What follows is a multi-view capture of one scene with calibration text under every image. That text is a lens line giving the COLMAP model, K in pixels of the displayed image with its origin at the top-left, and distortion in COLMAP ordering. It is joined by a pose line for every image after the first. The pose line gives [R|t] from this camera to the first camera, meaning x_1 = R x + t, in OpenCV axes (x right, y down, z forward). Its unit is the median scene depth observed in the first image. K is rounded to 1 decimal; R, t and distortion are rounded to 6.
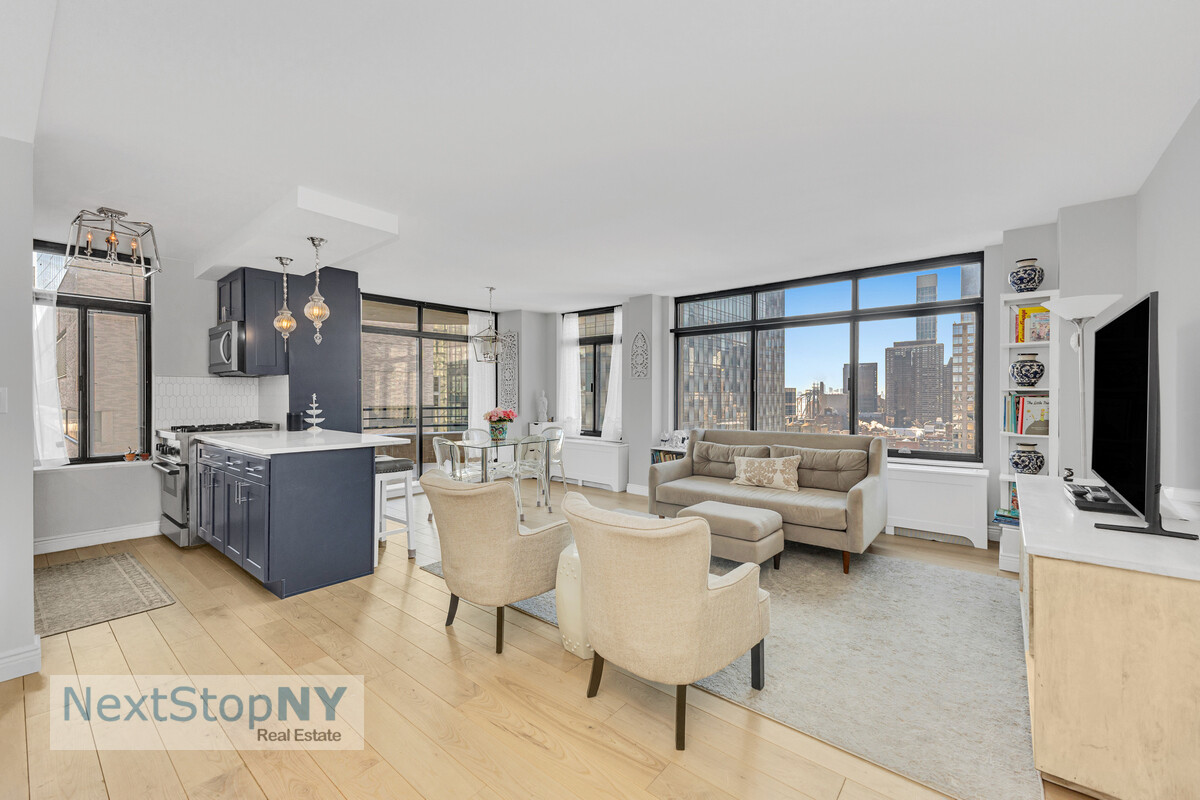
lens RADIAL K [[489.2, 0, 607.5], [0, 489.2, 396.6], [0, 0, 1]] dist [0.003864, -0.000374]
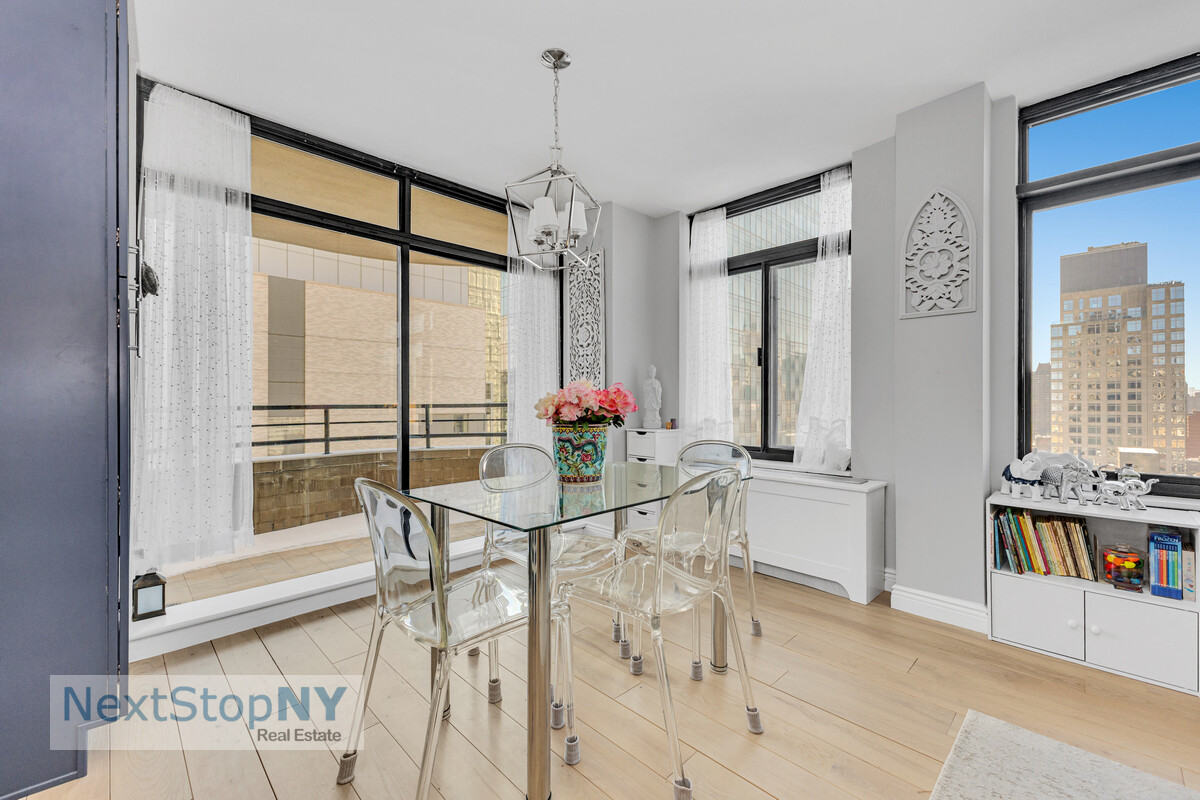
lens RADIAL K [[489.2, 0, 607.2], [0, 489.2, 397.5], [0, 0, 1]] dist [0.003864, -0.000374]
pose [[0.994331, -0.002797, -0.106290, -0.184132], [0.000689, 0.999802, -0.019865, 0.043237], [0.106324, 0.019679, 0.994137, 0.729075]]
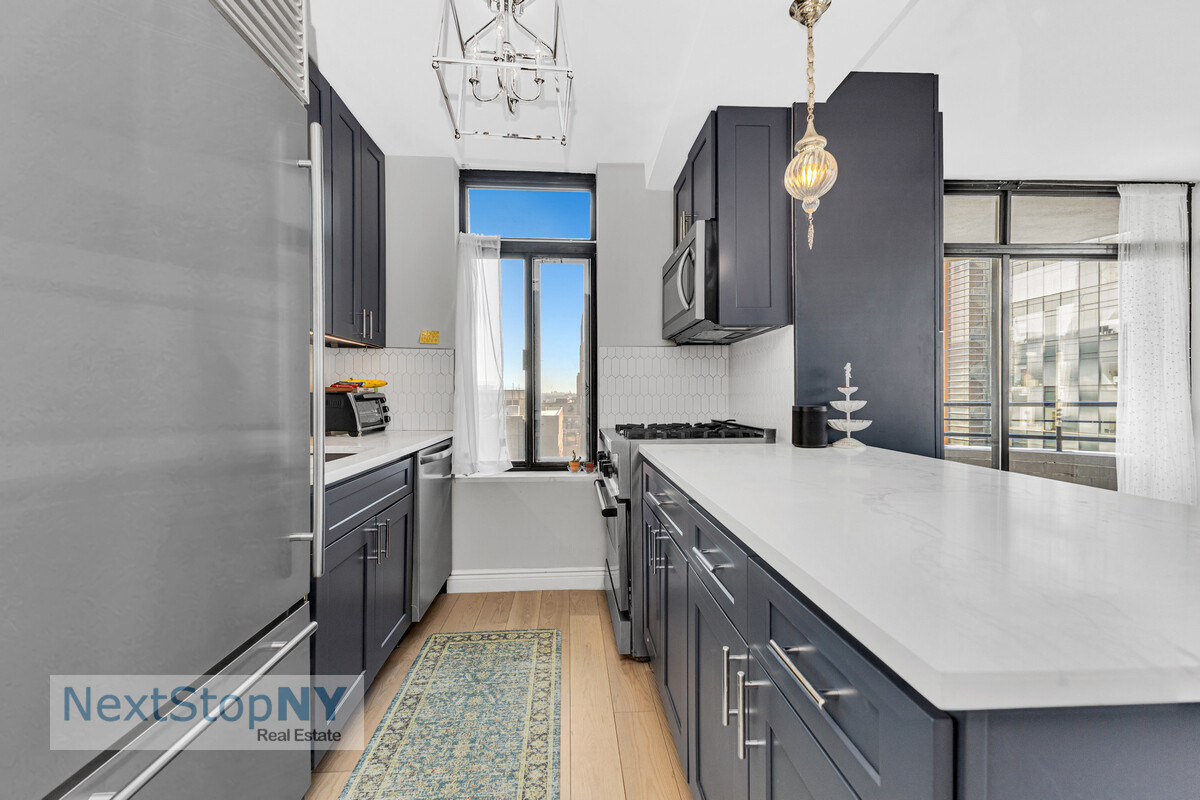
lens RADIAL K [[444.7, 0, 596.1], [0, 444.7, 391.1], [0, 0, 1]] dist [0.002162, 0.000160]
pose [[0.660798, -0.008769, -0.750512, -0.420025], [-0.000155, 0.999930, -0.011820, 0.021572], [0.750563, 0.007927, 0.660751, 0.531215]]
